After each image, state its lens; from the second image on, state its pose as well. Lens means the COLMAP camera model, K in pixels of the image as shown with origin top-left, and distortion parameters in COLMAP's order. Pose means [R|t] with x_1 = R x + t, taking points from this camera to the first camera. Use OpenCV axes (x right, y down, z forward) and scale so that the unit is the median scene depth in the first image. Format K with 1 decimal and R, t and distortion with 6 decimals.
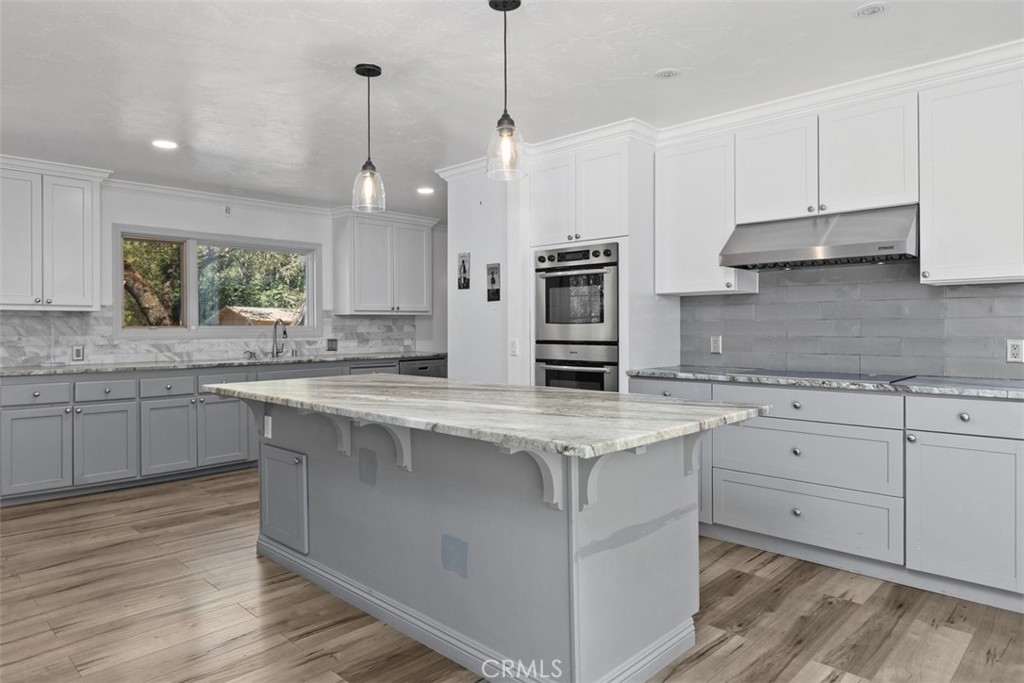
lens RADIAL K [[634.9, 0, 516.1], [0, 634.9, 327.9], [0, 0, 1]] dist [-0.001449, -0.003027]
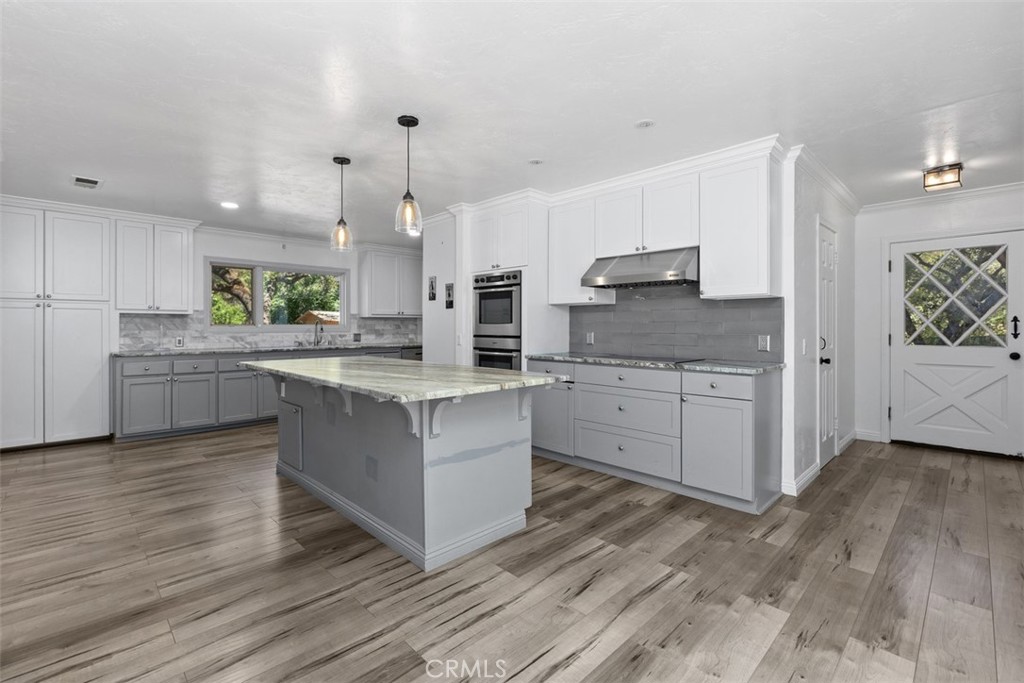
lens RADIAL K [[454.9, 0, 512.8], [0, 454.9, 326.4], [0, 0, 1]] dist [0.000725, 0.000043]
pose [[0.999681, 0.004863, -0.024793, 0.153843], [-0.004885, 0.999988, -0.000847, 0.000104], [0.024789, 0.000968, 0.999692, -0.075590]]
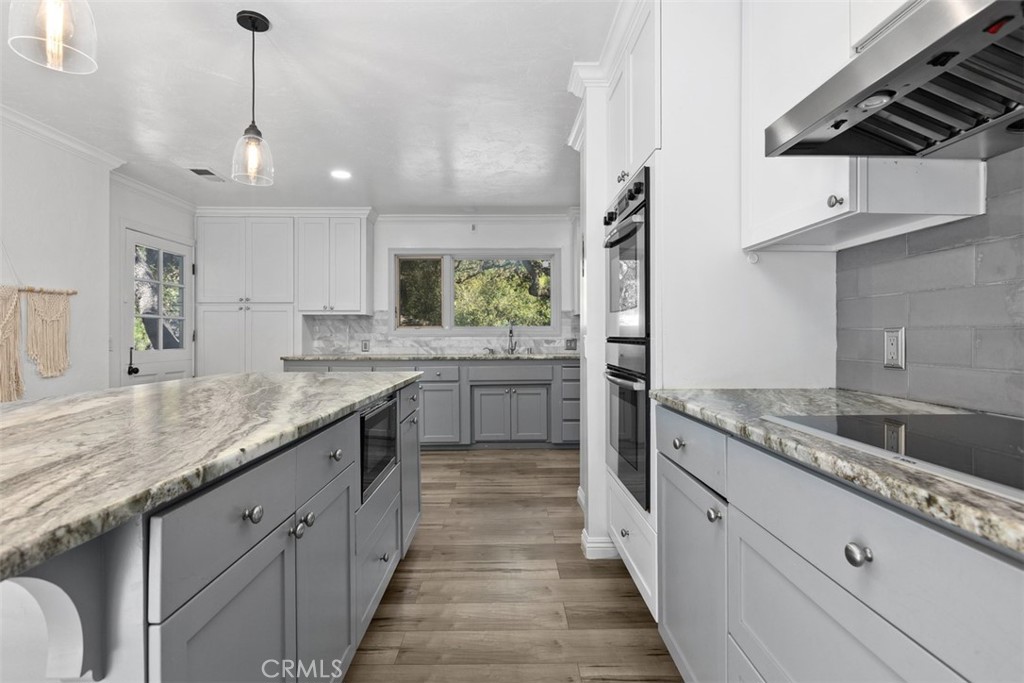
lens RADIAL K [[507.6, 0, 513.1], [0, 507.6, 334.0], [0, 0, 1]] dist [-0.001181, -0.000014]
pose [[0.707629, 0.001037, -0.706583, 0.365657], [-0.001577, 0.999999, -0.000111, 0.016431], [0.706582, 0.001193, 0.707630, 0.538061]]
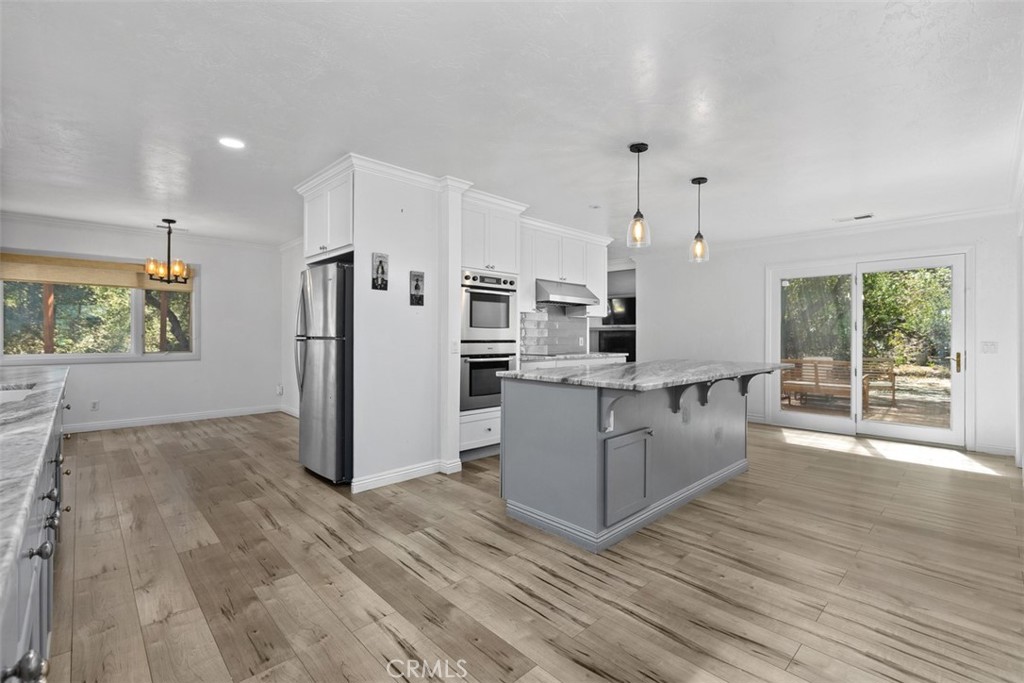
lens RADIAL K [[456.3, 0, 514.0], [0, 456.3, 337.4], [0, 0, 1]] dist [-0.000006, 0.000699]
pose [[0.037438, 0.001908, 0.999297, -0.895478], [-0.002081, 0.999996, -0.001831, 0.015395], [-0.999297, -0.002011, 0.037442, 0.879880]]
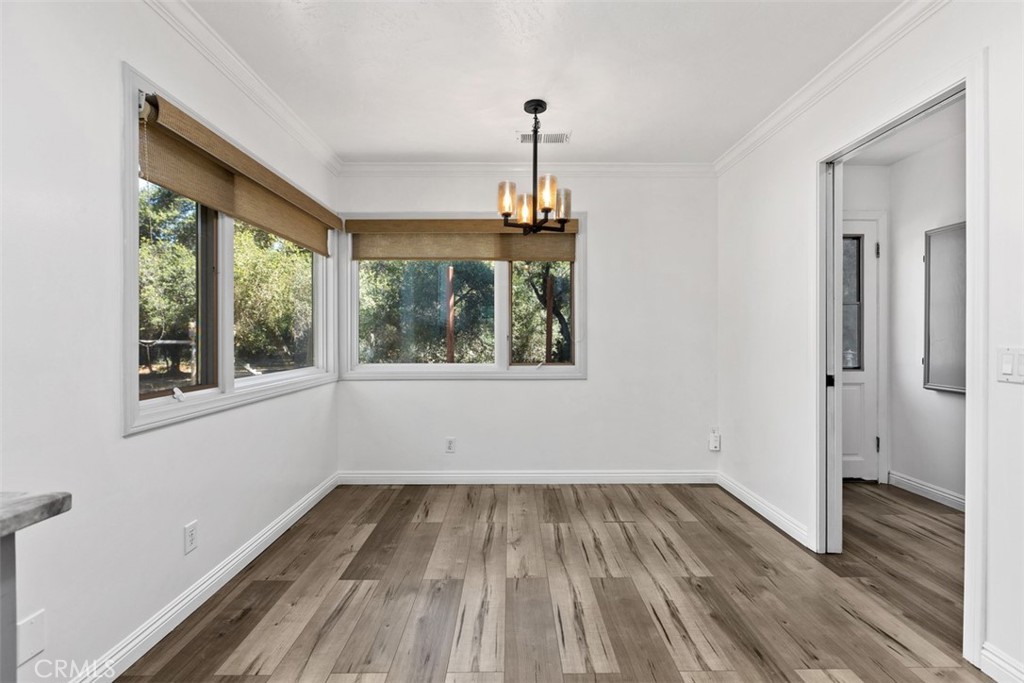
lens RADIAL K [[448.4, 0, 511.2], [0, 448.4, 334.9], [0, 0, 1]] dist [0.001154, 0.000265]
pose [[0.715621, 0.005644, 0.698466, -0.159504], [-0.002533, 0.999982, -0.005486, 0.009921], [-0.698484, 0.002157, 0.715622, 1.435673]]
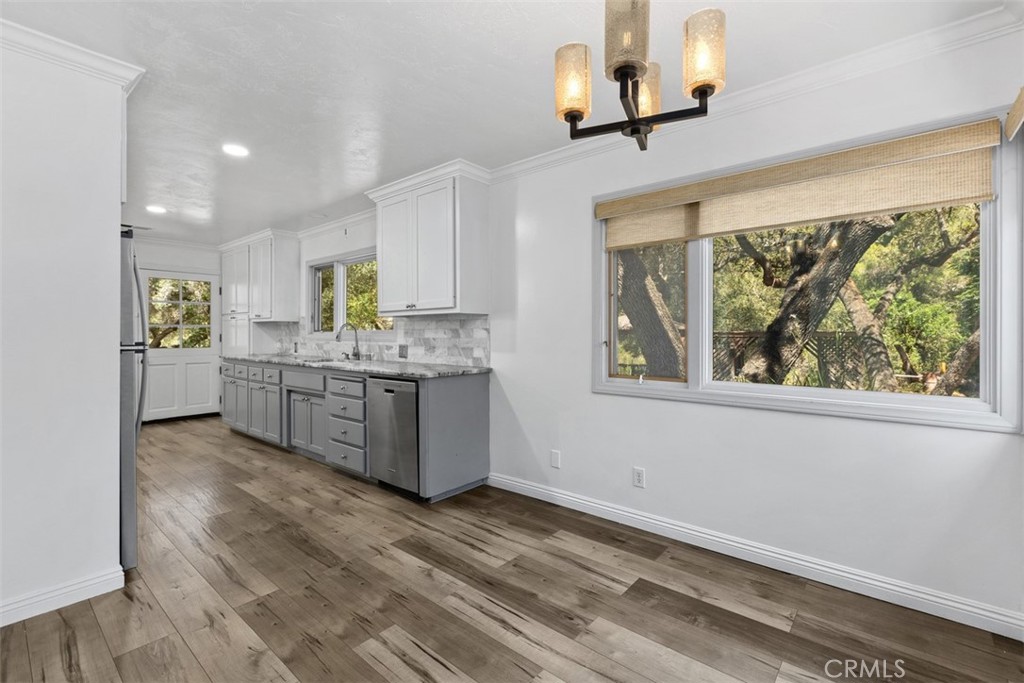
lens RADIAL K [[448.4, 0, 511.2], [0, 448.4, 334.9], [0, 0, 1]] dist [0.001154, 0.000265]
pose [[0.068666, 0.011060, -0.997578, 0.553543], [-0.000602, 0.999939, 0.011044, -0.005292], [0.997640, -0.000157, 0.068668, 1.743308]]
